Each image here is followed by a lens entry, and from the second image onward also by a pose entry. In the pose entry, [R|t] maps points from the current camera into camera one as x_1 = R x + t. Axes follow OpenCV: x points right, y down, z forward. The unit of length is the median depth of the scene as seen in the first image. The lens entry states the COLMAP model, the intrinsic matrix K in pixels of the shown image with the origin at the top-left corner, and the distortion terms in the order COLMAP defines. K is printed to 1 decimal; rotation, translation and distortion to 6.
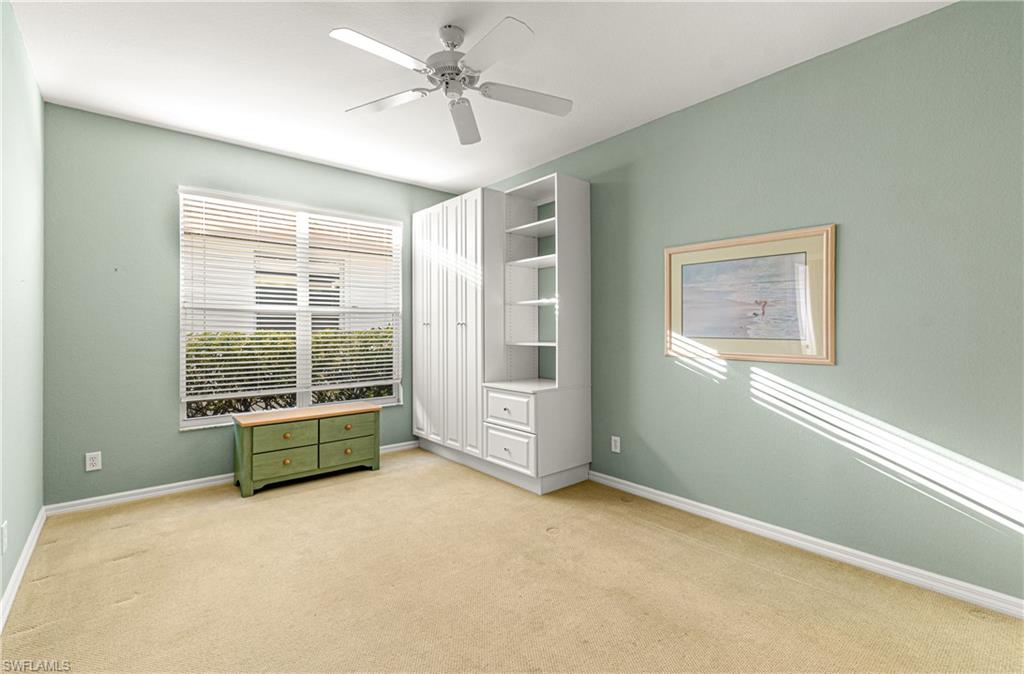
lens RADIAL K [[454.5, 0, 512.0], [0, 454.5, 330.7], [0, 0, 1]] dist [0.009090, -0.003171]
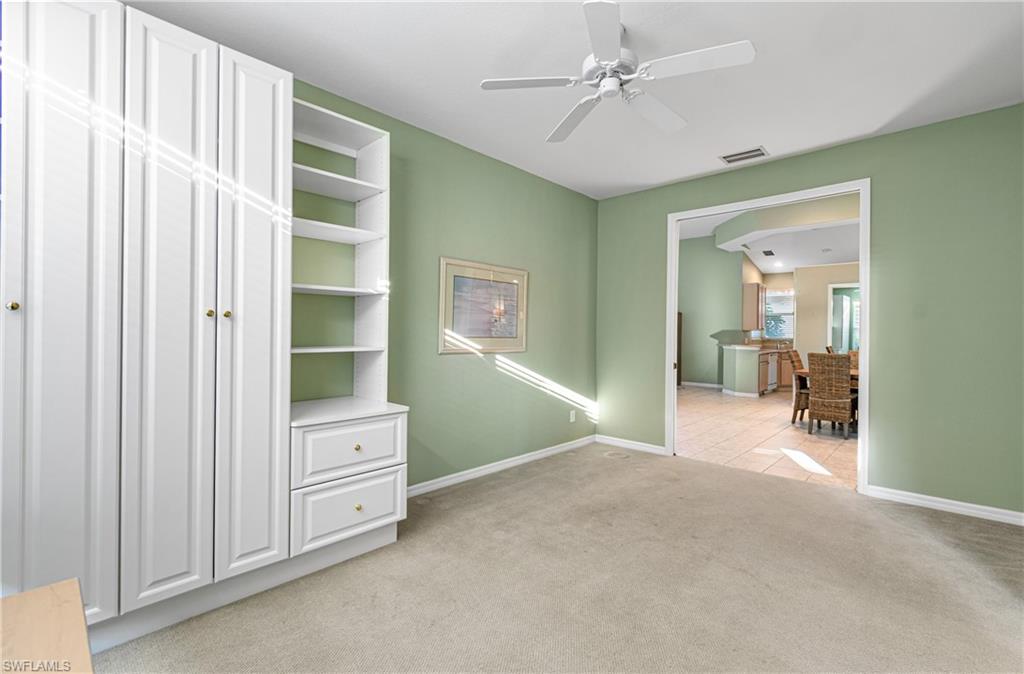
lens RADIAL K [[454.5, 0, 513.0], [0, 454.5, 329.3], [0, 0, 1]] dist [0.009090, -0.003171]
pose [[-0.102734, 0.005910, 0.994691, -0.745376], [-0.008057, 0.999945, -0.006773, 0.001216], [-0.994676, -0.008711, -0.102680, 0.893005]]
